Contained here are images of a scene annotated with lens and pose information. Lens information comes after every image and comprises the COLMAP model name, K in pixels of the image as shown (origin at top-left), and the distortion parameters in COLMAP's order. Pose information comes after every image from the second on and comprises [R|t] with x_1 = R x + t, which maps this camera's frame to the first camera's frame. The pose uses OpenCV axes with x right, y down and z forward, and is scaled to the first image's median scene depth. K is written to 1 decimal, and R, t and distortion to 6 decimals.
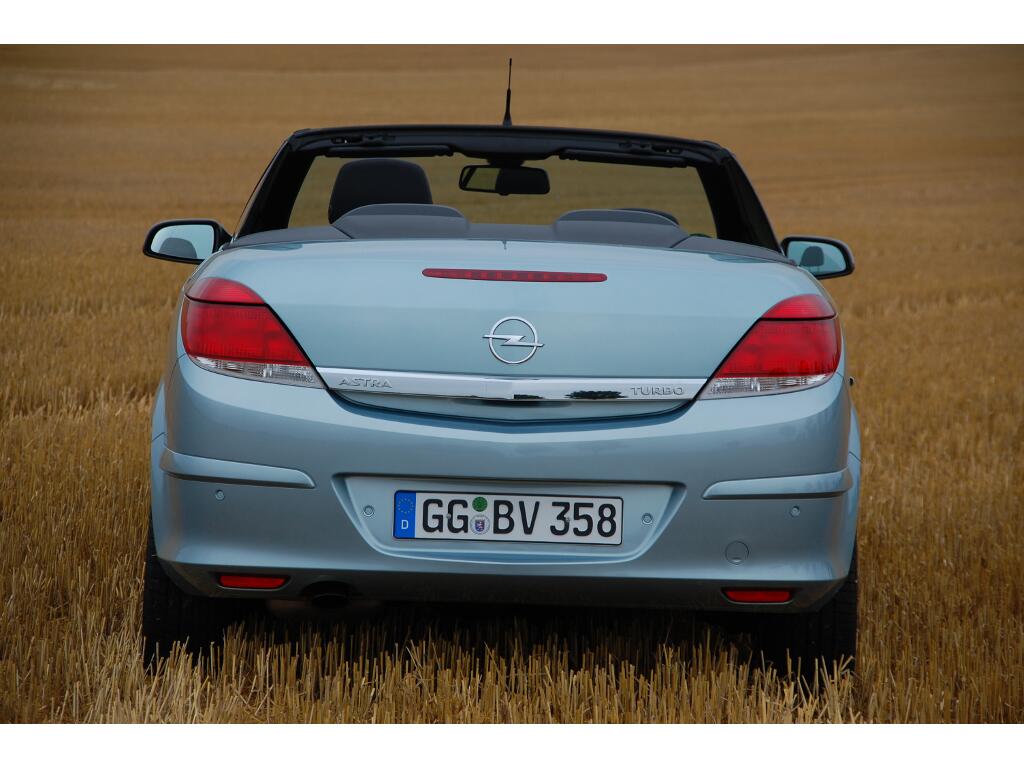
lens RADIAL K [[4882.7, 0, 512.0], [0, 4882.7, 384.0], [0, 0, 1]] dist [2.504542, -2.666334]
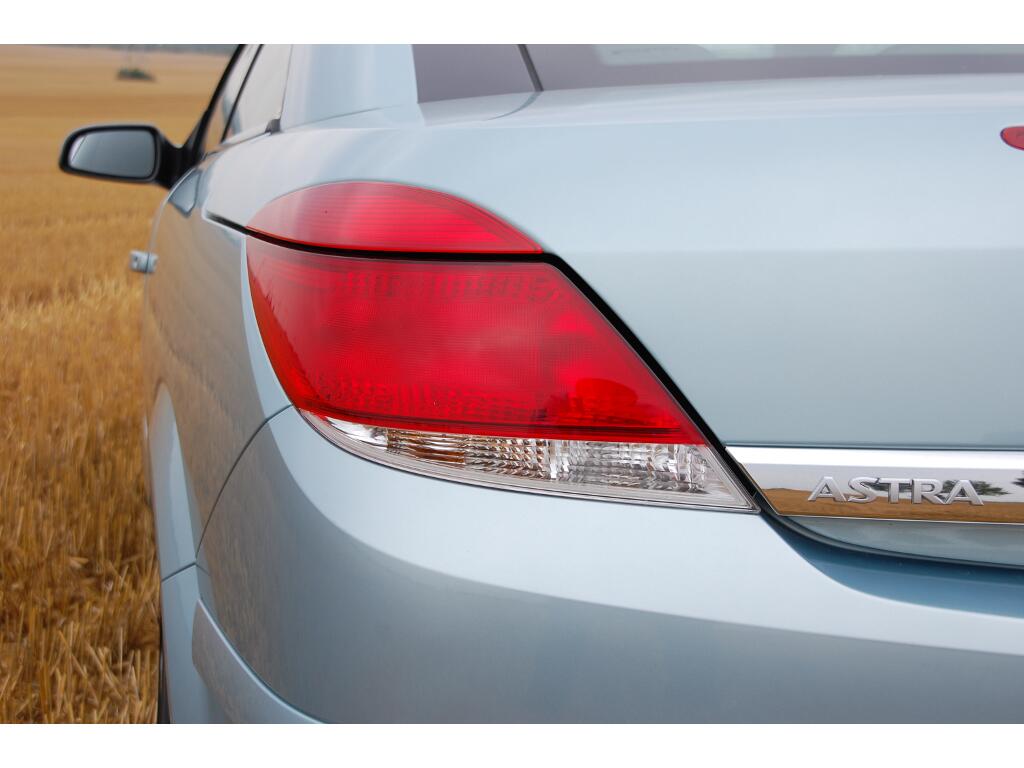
lens RADIAL K [[1792.6, 0, 512.0], [0, 1792.6, 384.0], [0, 0, 1]] dist [-0.002064, 3.538549]
pose [[0.981412, -0.045865, 0.186349, -0.072453], [0.031238, 0.996250, 0.080682, -0.016823], [-0.189351, -0.073361, 0.979165, 0.857959]]
